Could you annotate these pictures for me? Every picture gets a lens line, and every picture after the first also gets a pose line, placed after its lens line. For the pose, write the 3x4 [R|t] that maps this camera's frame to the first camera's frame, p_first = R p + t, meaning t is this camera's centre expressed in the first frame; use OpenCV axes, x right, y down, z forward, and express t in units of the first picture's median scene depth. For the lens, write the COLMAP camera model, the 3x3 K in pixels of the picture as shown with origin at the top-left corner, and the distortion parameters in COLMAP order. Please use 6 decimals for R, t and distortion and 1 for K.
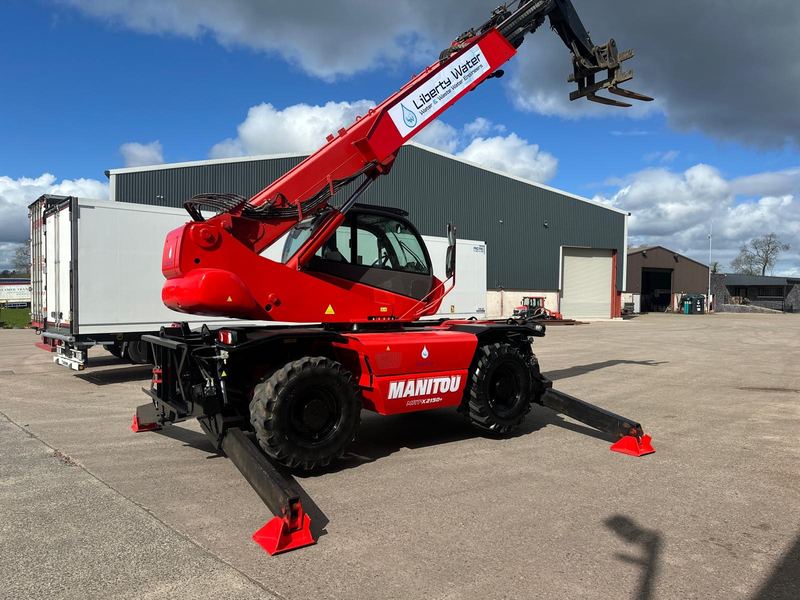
lens RADIAL K [[569.6, 0, 397.8], [0, 569.6, 333.9], [0, 0, 1]] dist [0.144350, -0.209833]
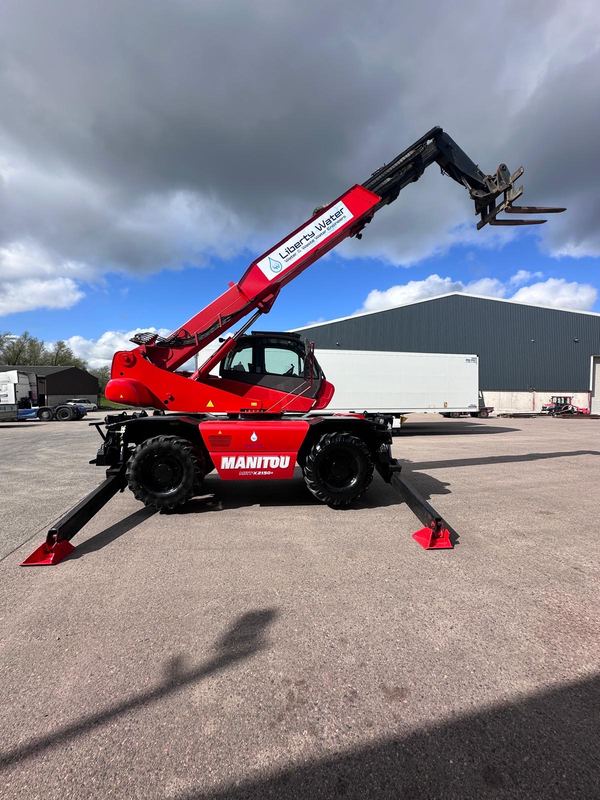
lens RADIAL K [[320.5, 0, 299.5], [0, 320.5, 417.6], [0, 0, 1]] dist [-0.006440, 0.000001]
pose [[0.860925, 0.029926, -0.507852, 0.461209], [-0.030311, 0.999512, 0.007514, -0.018132], [0.507829, 0.008925, 0.861412, 0.367417]]
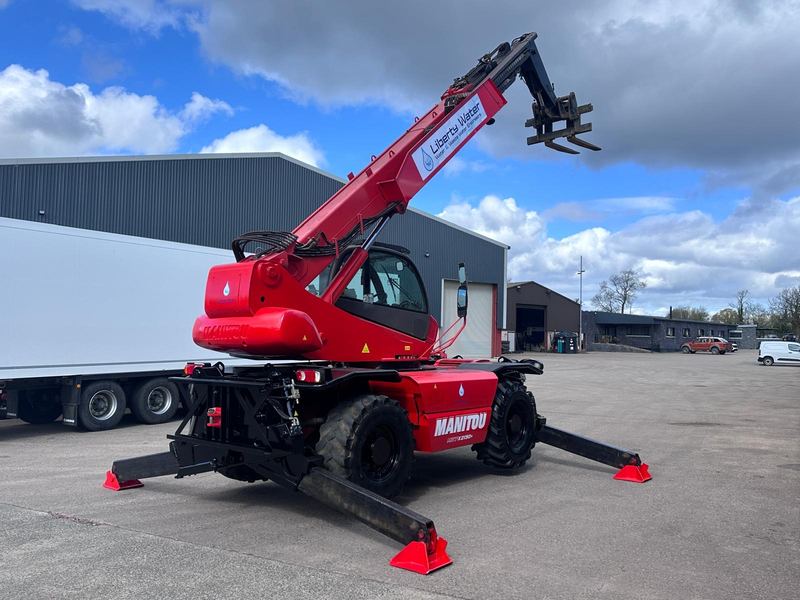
lens RADIAL K [[691.6, 0, 401.0], [0, 691.6, 337.9], [0, 0, 1]] dist [0.119702, 0.000531]
pose [[0.964908, 0.003610, 0.262565, -0.343326], [0.011395, 0.998388, -0.055600, 0.006257], [-0.262342, 0.056641, 0.963311, -0.156625]]
